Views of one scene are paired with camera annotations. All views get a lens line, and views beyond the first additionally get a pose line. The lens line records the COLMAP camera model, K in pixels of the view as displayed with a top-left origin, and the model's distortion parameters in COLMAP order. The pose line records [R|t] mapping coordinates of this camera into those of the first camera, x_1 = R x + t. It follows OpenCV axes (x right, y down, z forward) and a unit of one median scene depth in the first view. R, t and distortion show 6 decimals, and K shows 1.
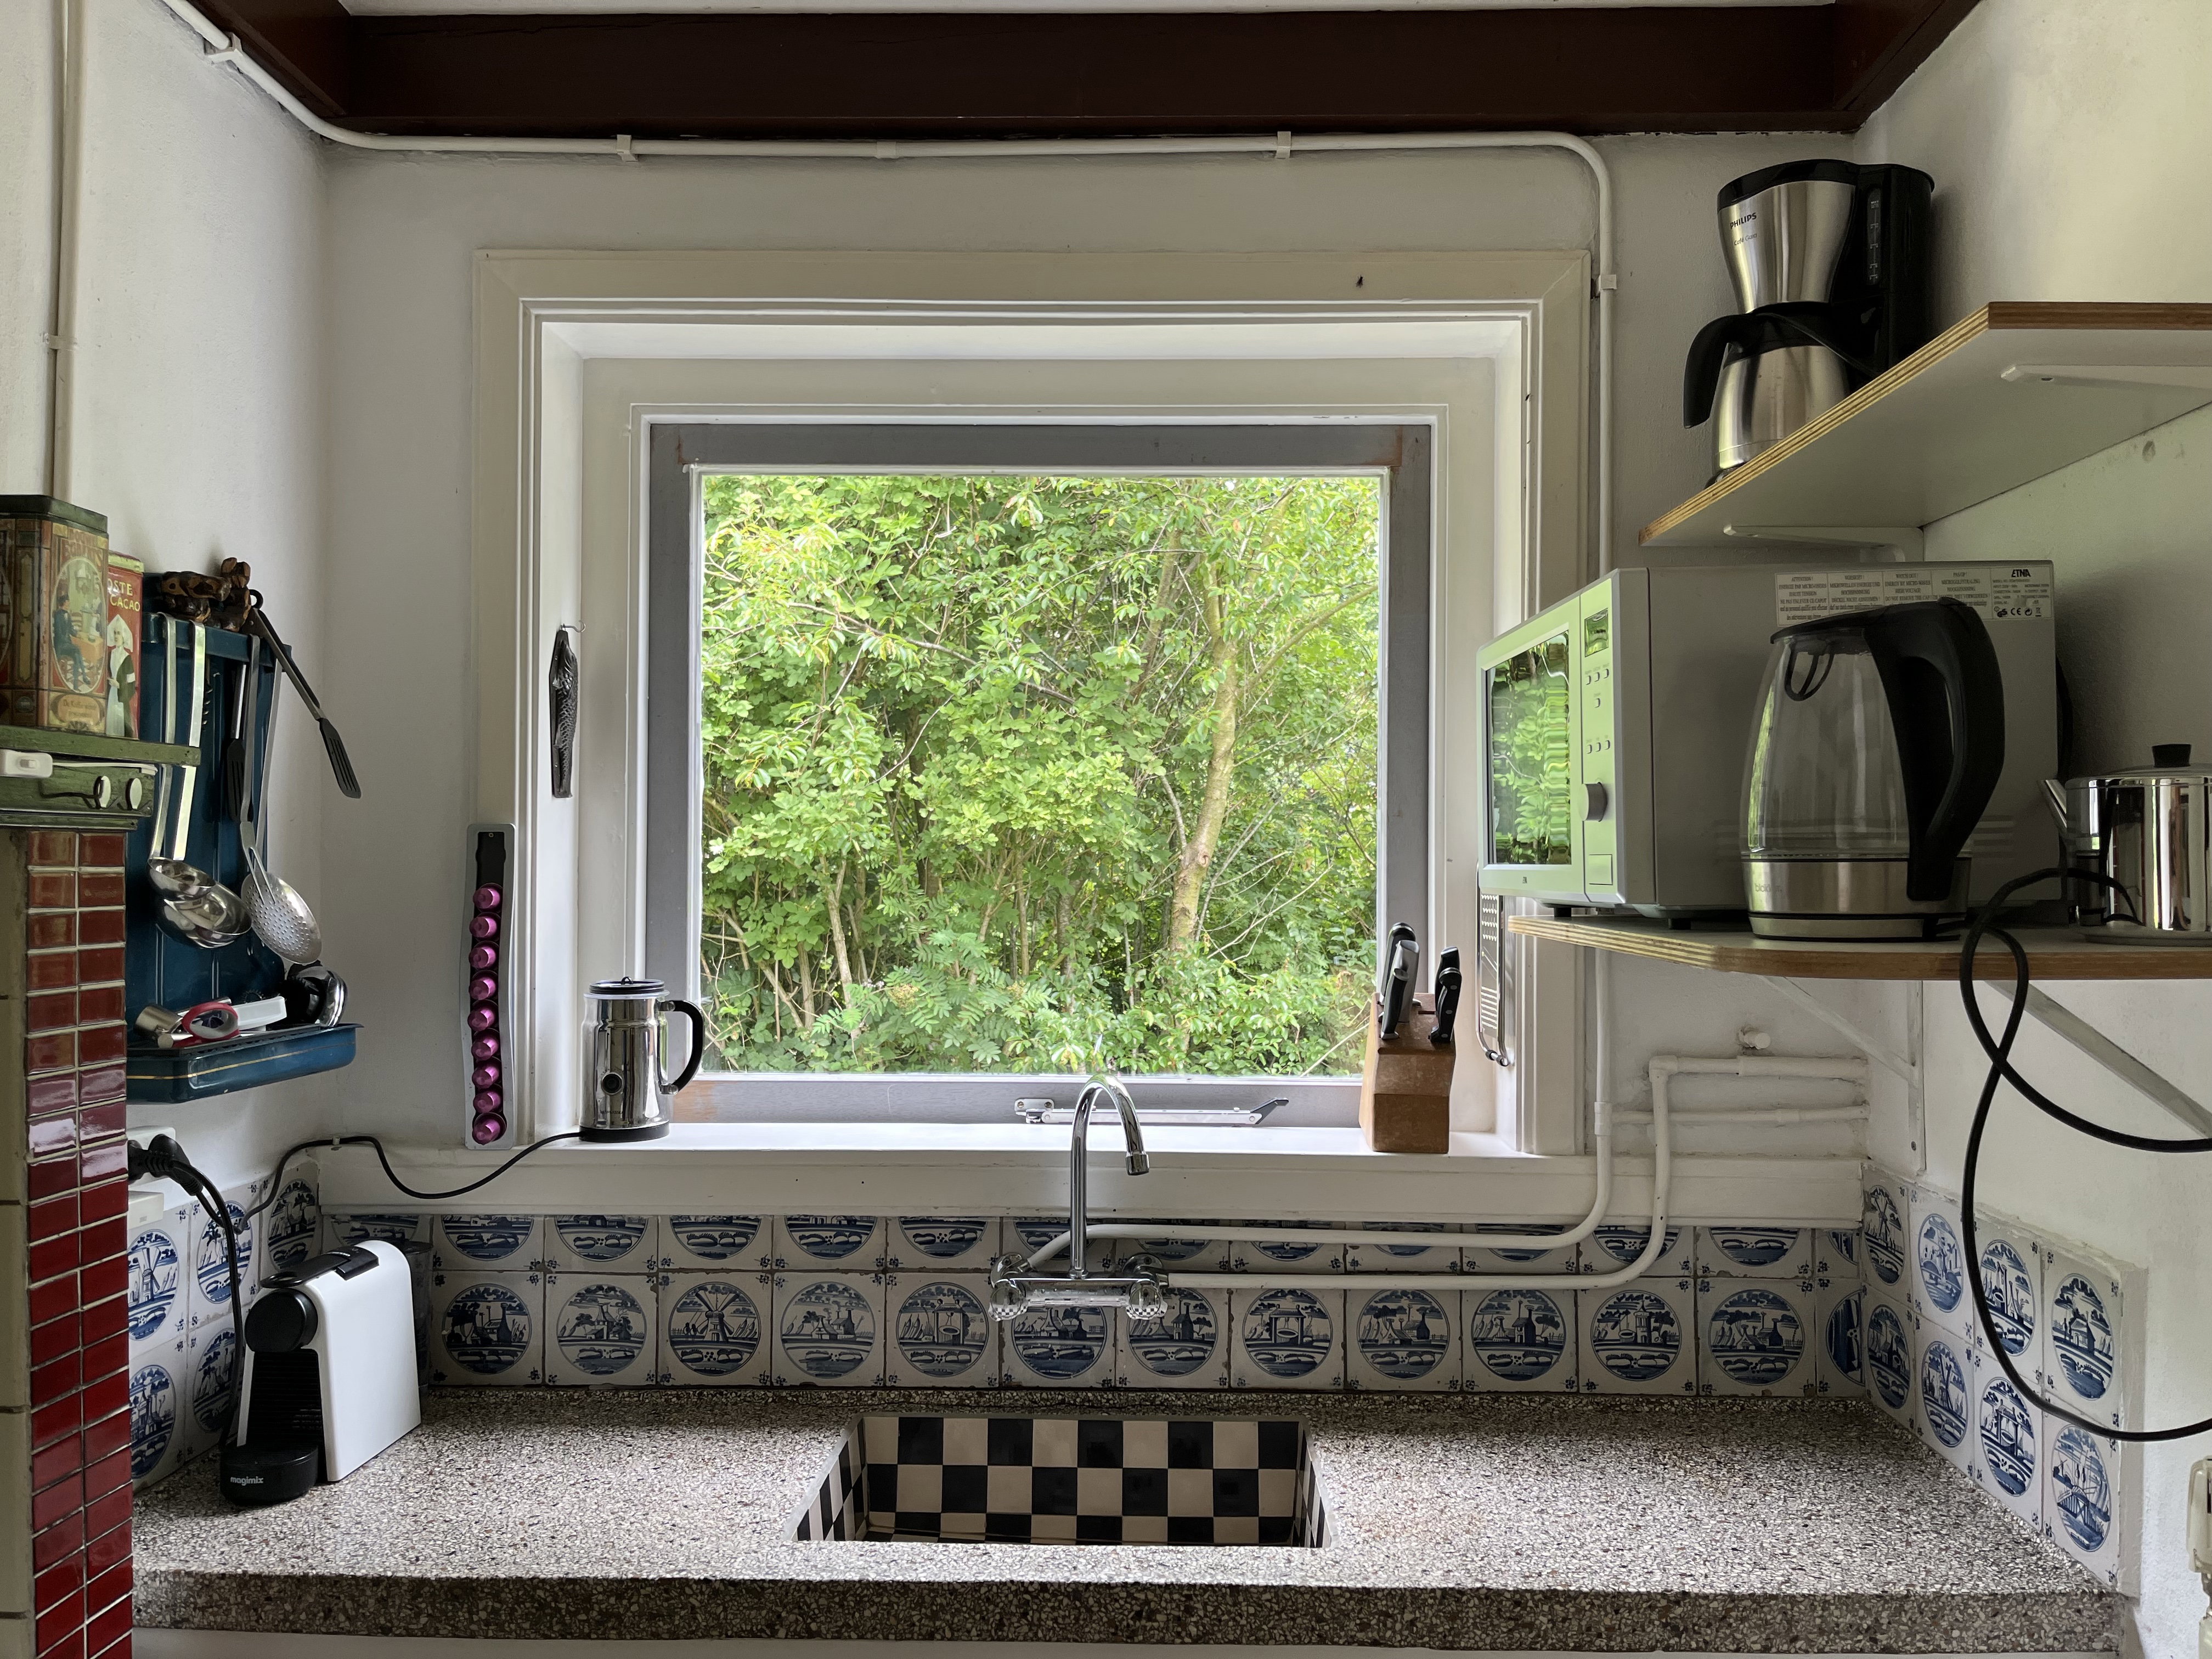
lens RADIAL K [[1673.1, 0, 1113.6], [0, 1673.1, 830.2], [0, 0, 1]] dist [0.060626, -0.092580]
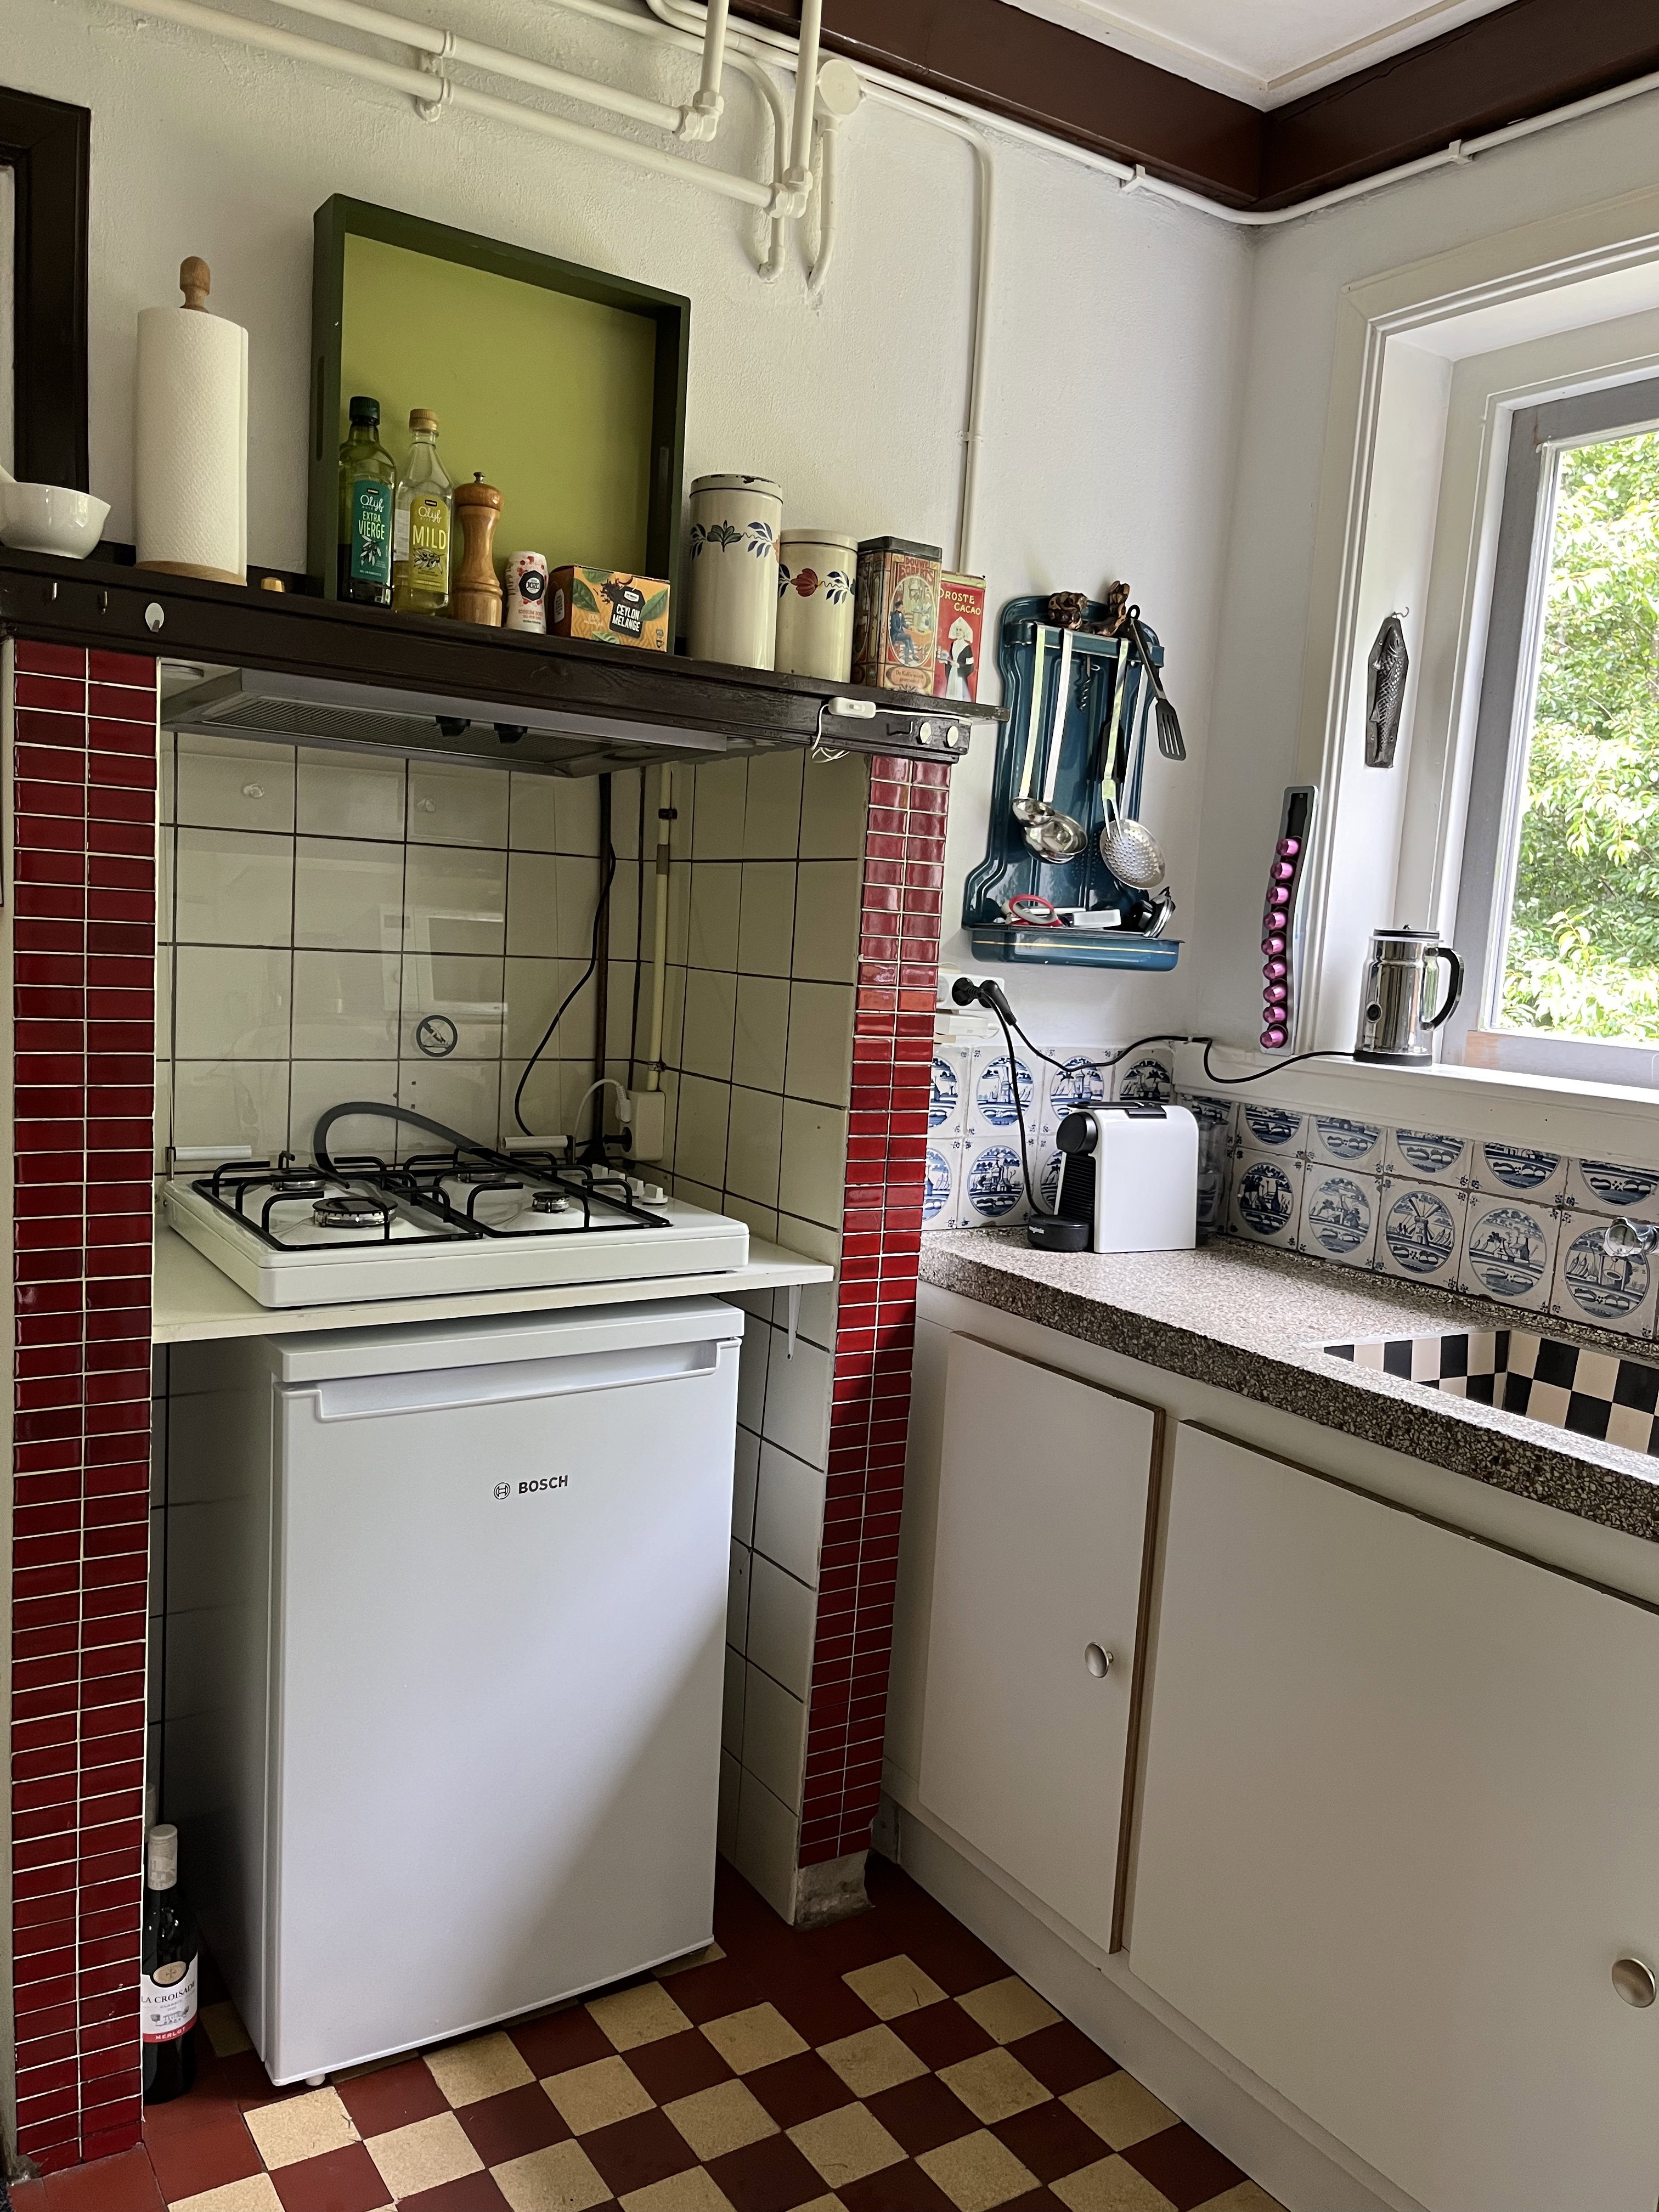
lens RADIAL K [[1659.7, 0, 818.8], [0, 1659.7, 1117.5], [0, 0, 1]] dist [0.057631, -0.074212]
pose [[0.556149, 0.128300, -0.821120, 0.451623], [-0.046823, 0.991280, 0.123174, 0.100268], [0.829763, -0.030056, 0.557306, 0.040694]]
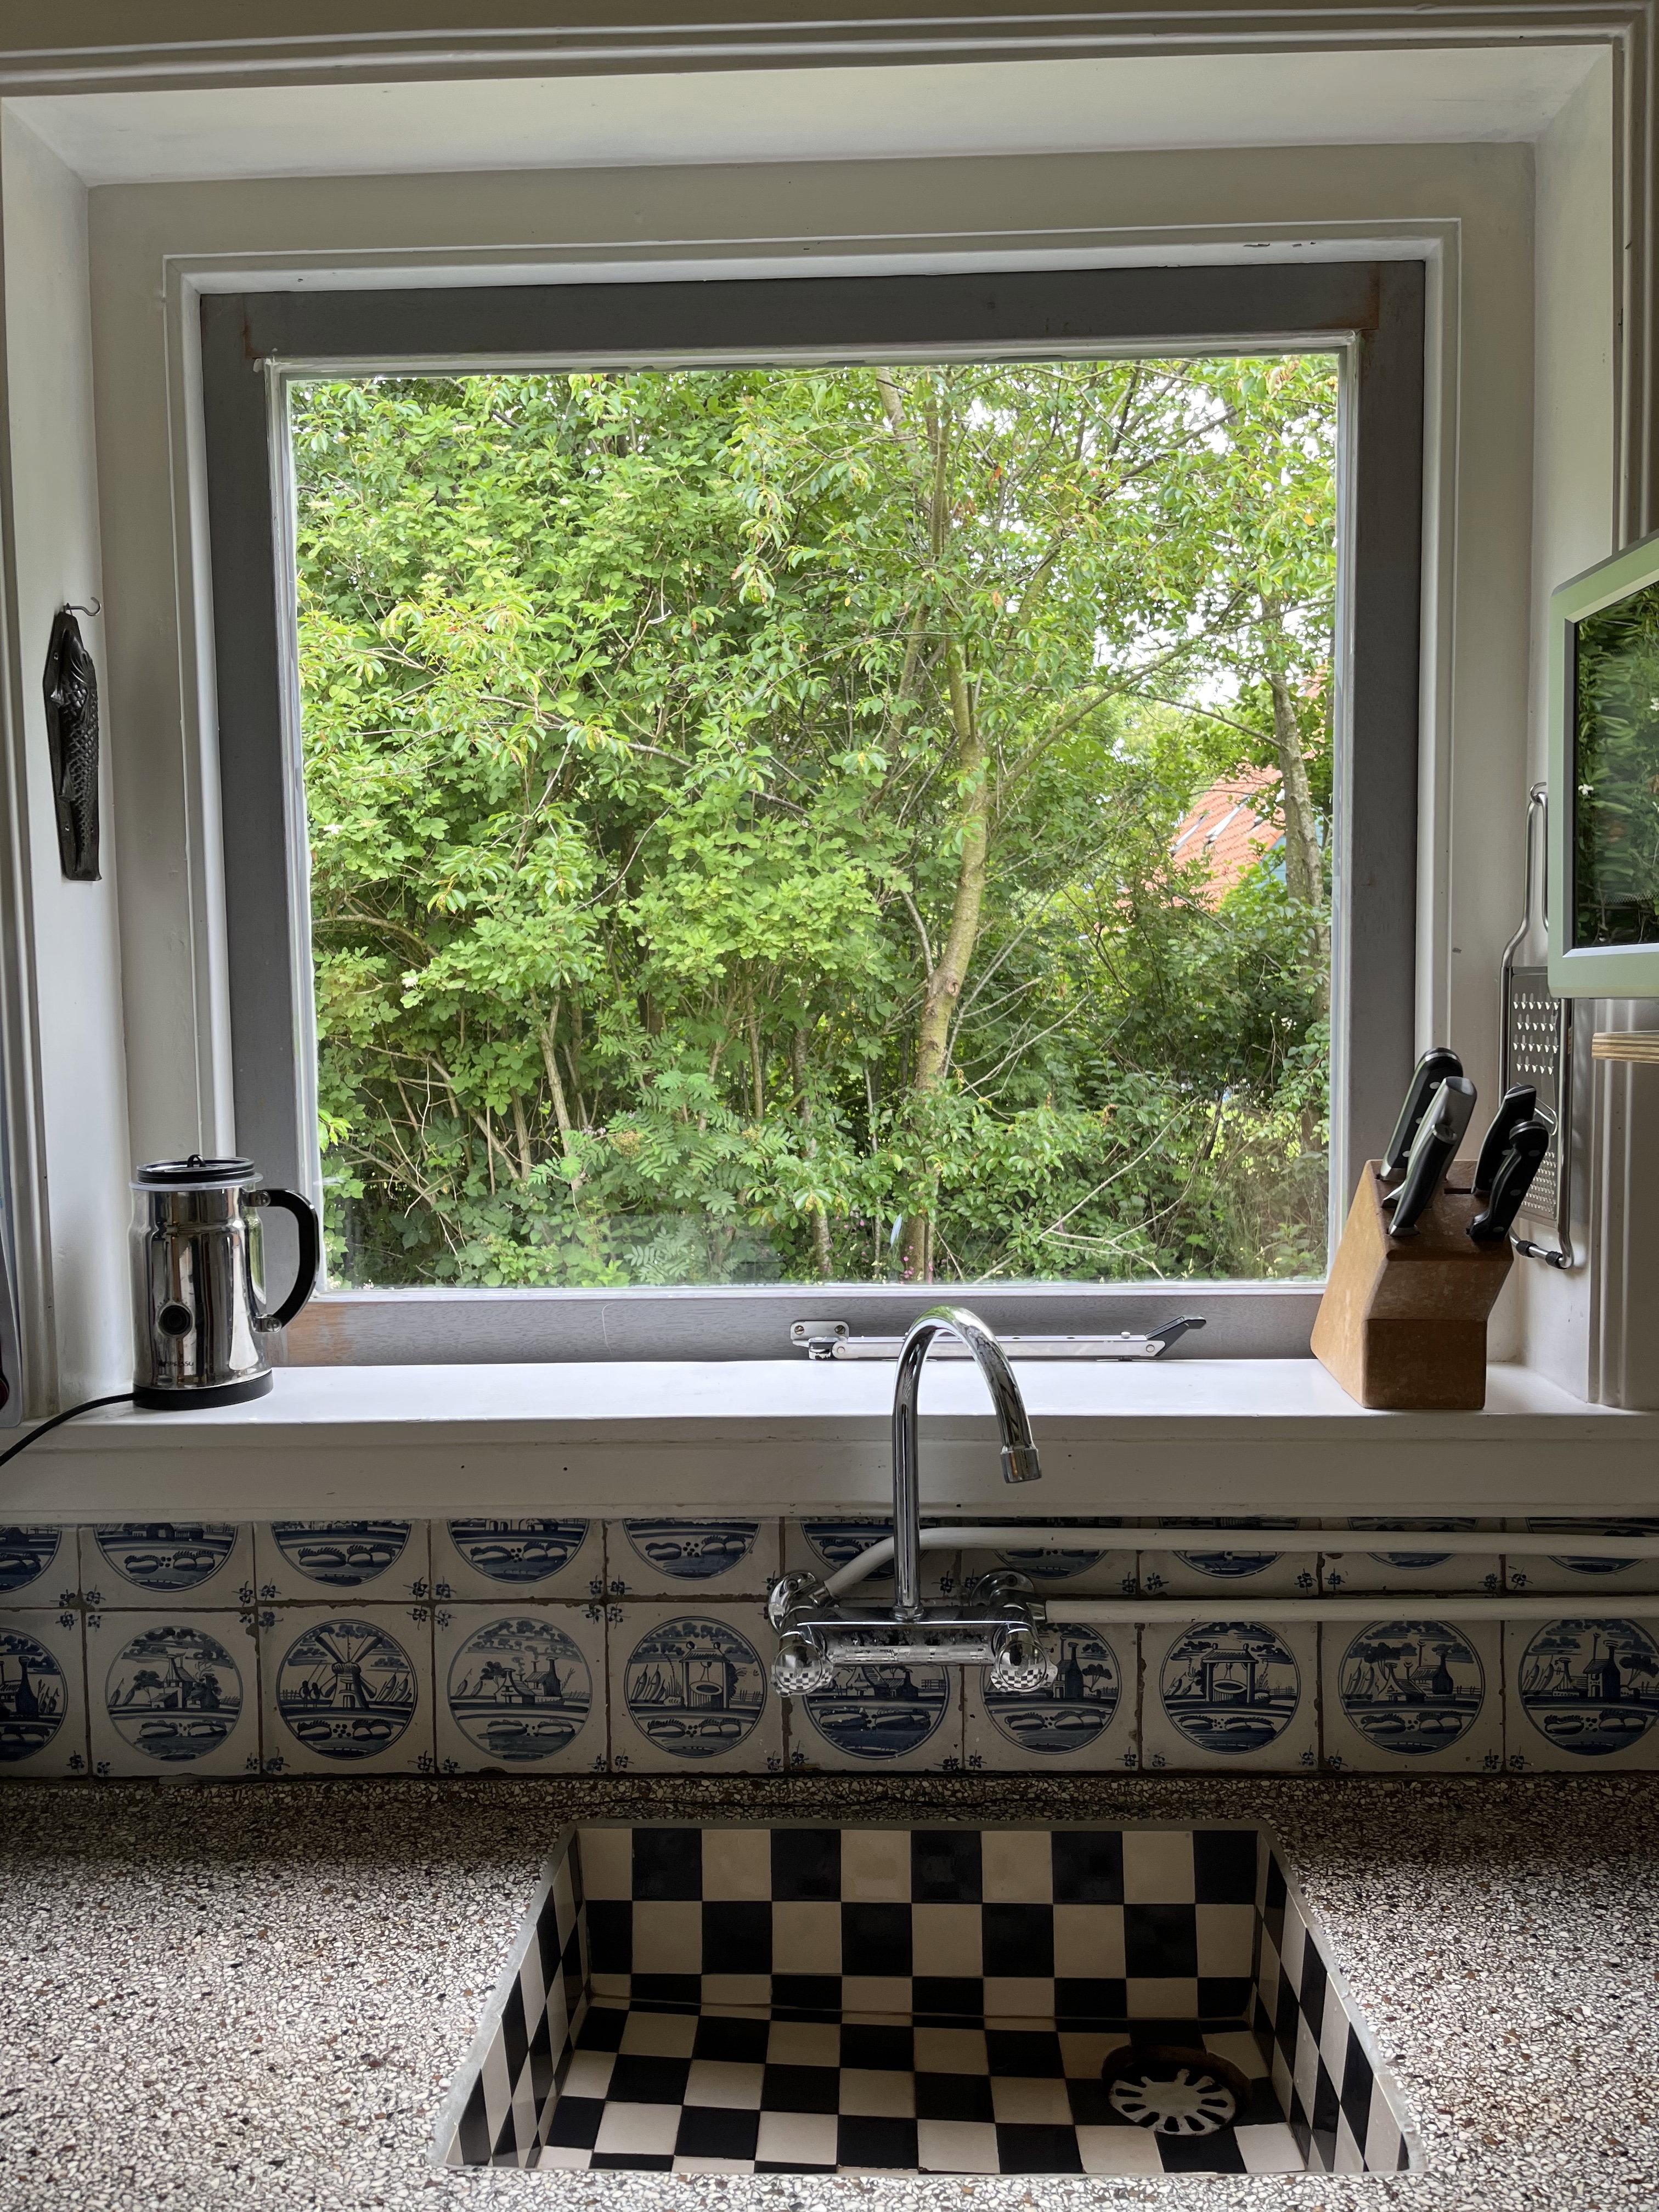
lens RADIAL K [[1673.1, 0, 829.5], [0, 1673.1, 1106.0], [0, 0, 1]] dist [0.060626, -0.092580]
pose [[0.999795, -0.019656, -0.004959, -0.042190], [0.020000, 0.996323, 0.083313, 0.019698], [0.003303, -0.083395, 0.996511, 0.368058]]
